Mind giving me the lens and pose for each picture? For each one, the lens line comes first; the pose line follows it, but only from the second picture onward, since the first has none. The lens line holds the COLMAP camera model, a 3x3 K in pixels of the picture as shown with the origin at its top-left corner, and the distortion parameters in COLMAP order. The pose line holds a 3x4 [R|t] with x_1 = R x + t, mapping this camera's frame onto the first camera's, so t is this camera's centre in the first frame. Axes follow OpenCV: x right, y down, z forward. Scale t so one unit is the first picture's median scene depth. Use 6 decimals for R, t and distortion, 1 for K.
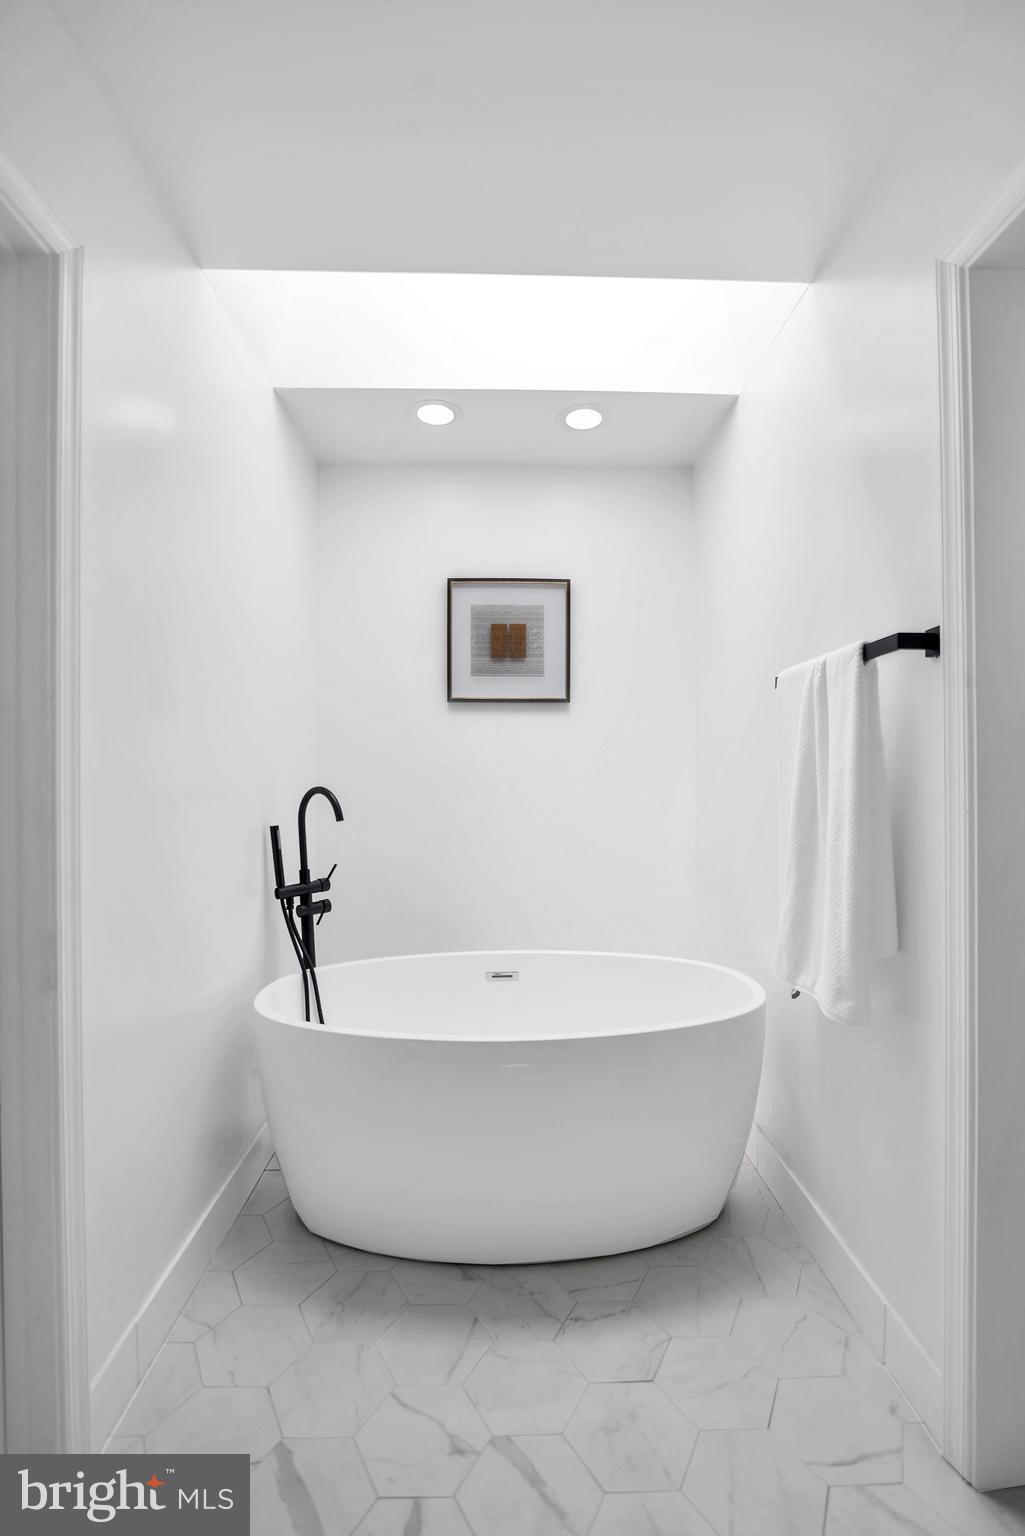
lens RADIAL K [[712.0, 0, 512.5], [0, 712.0, 768.0], [0, 0, 1]] dist [-0.017932, -0.000677]
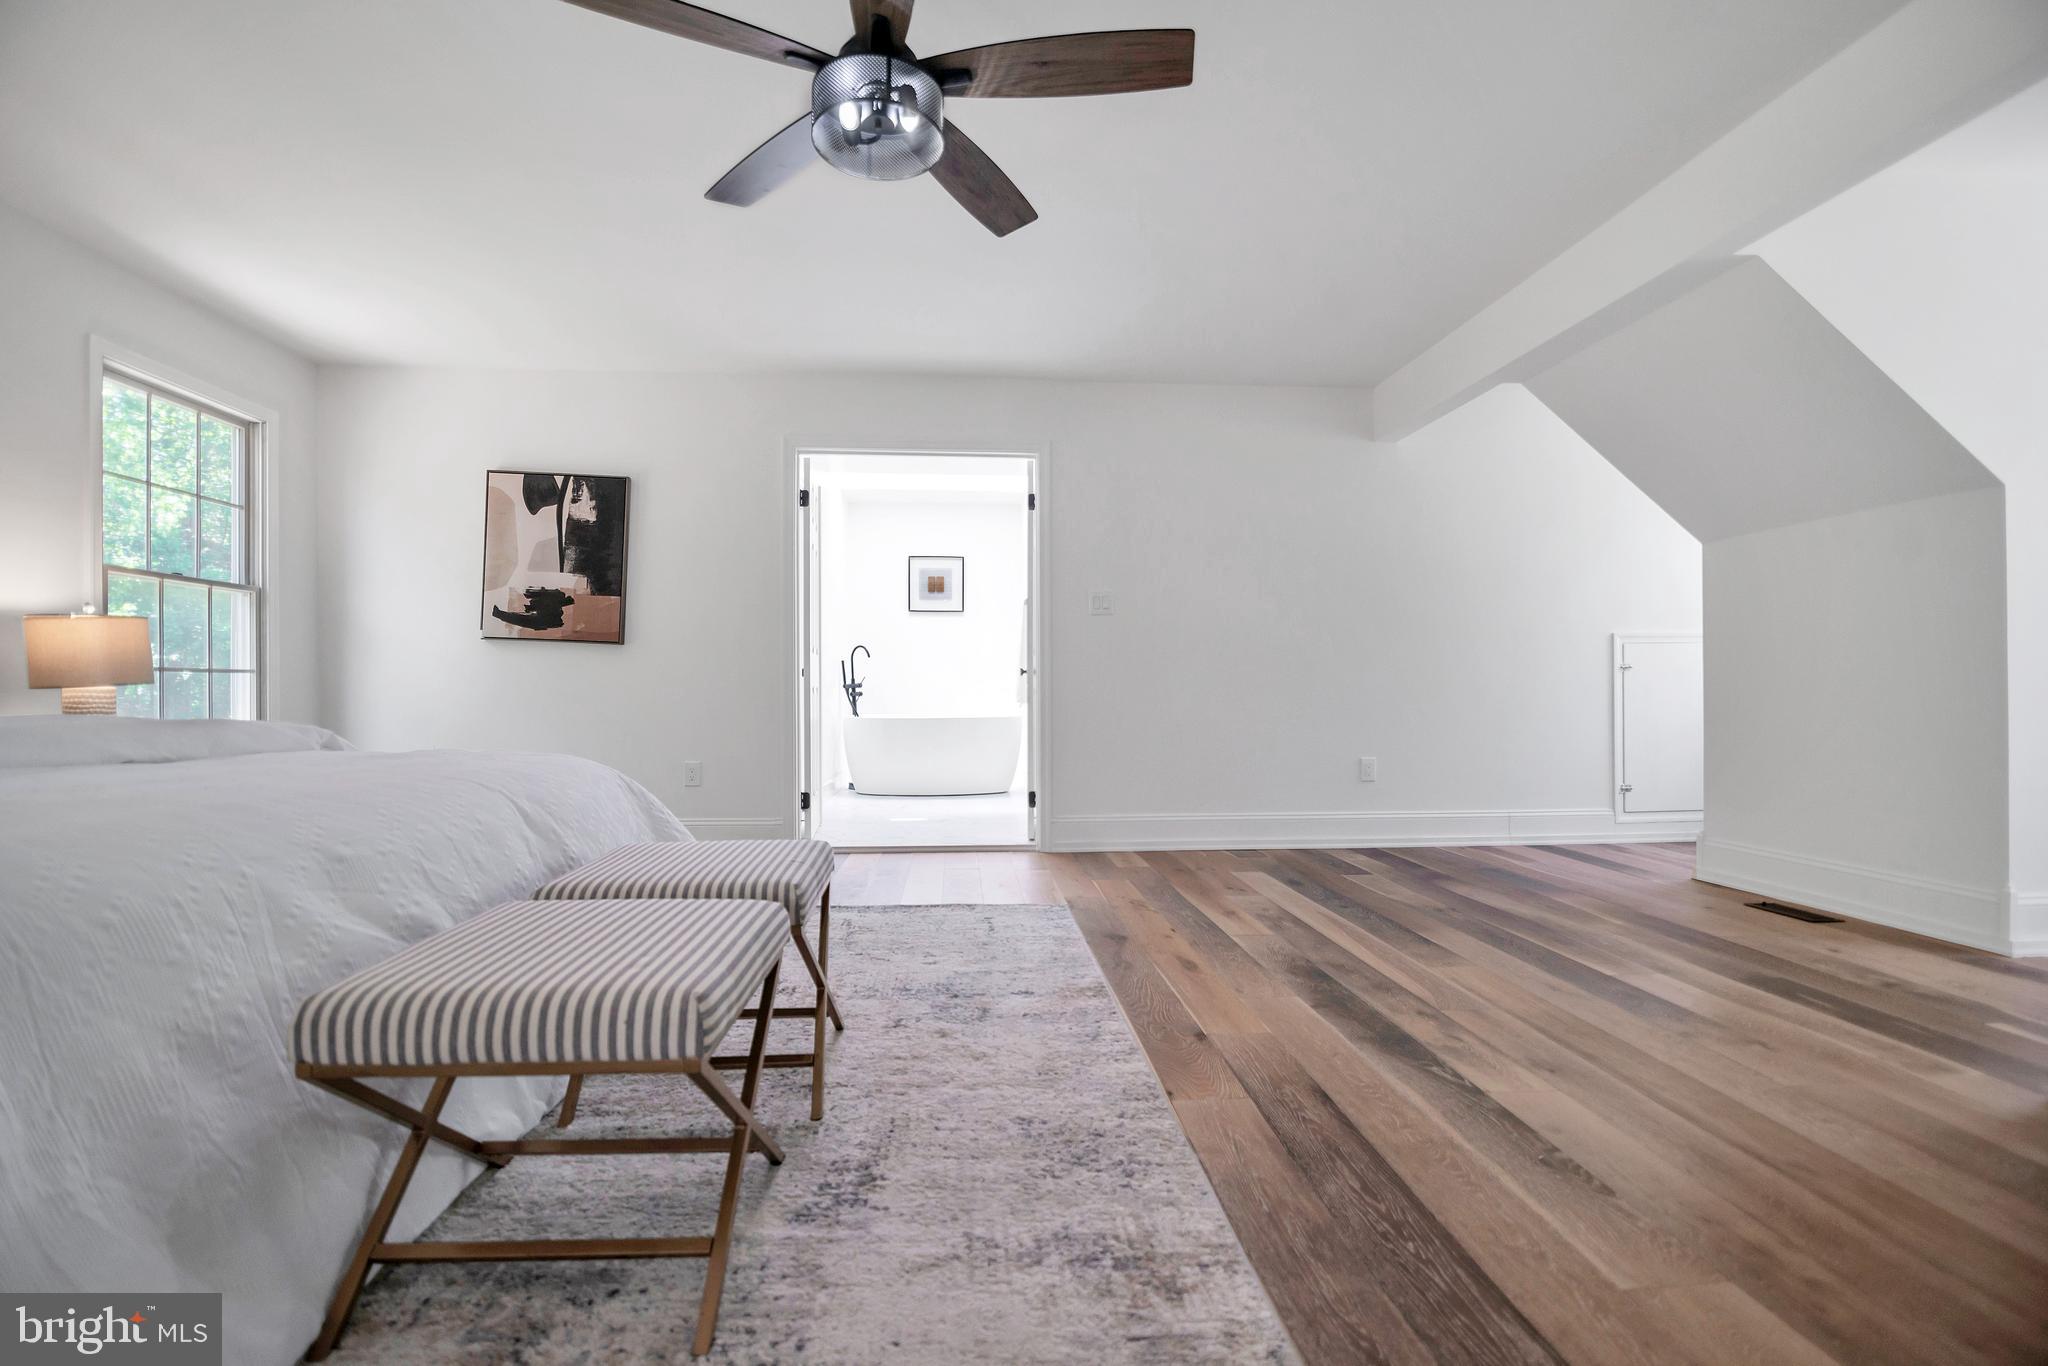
lens RADIAL K [[941.3, 0, 1024.0], [0, 941.3, 683.0], [0, 0, 1]] dist [-0.010947, -0.002198]
pose [[0.998584, -0.000800, 0.053189, 0.137944], [0.000980, 0.999994, -0.003368, 0.173194], [-0.053186, 0.003415, 0.998579, -2.398789]]
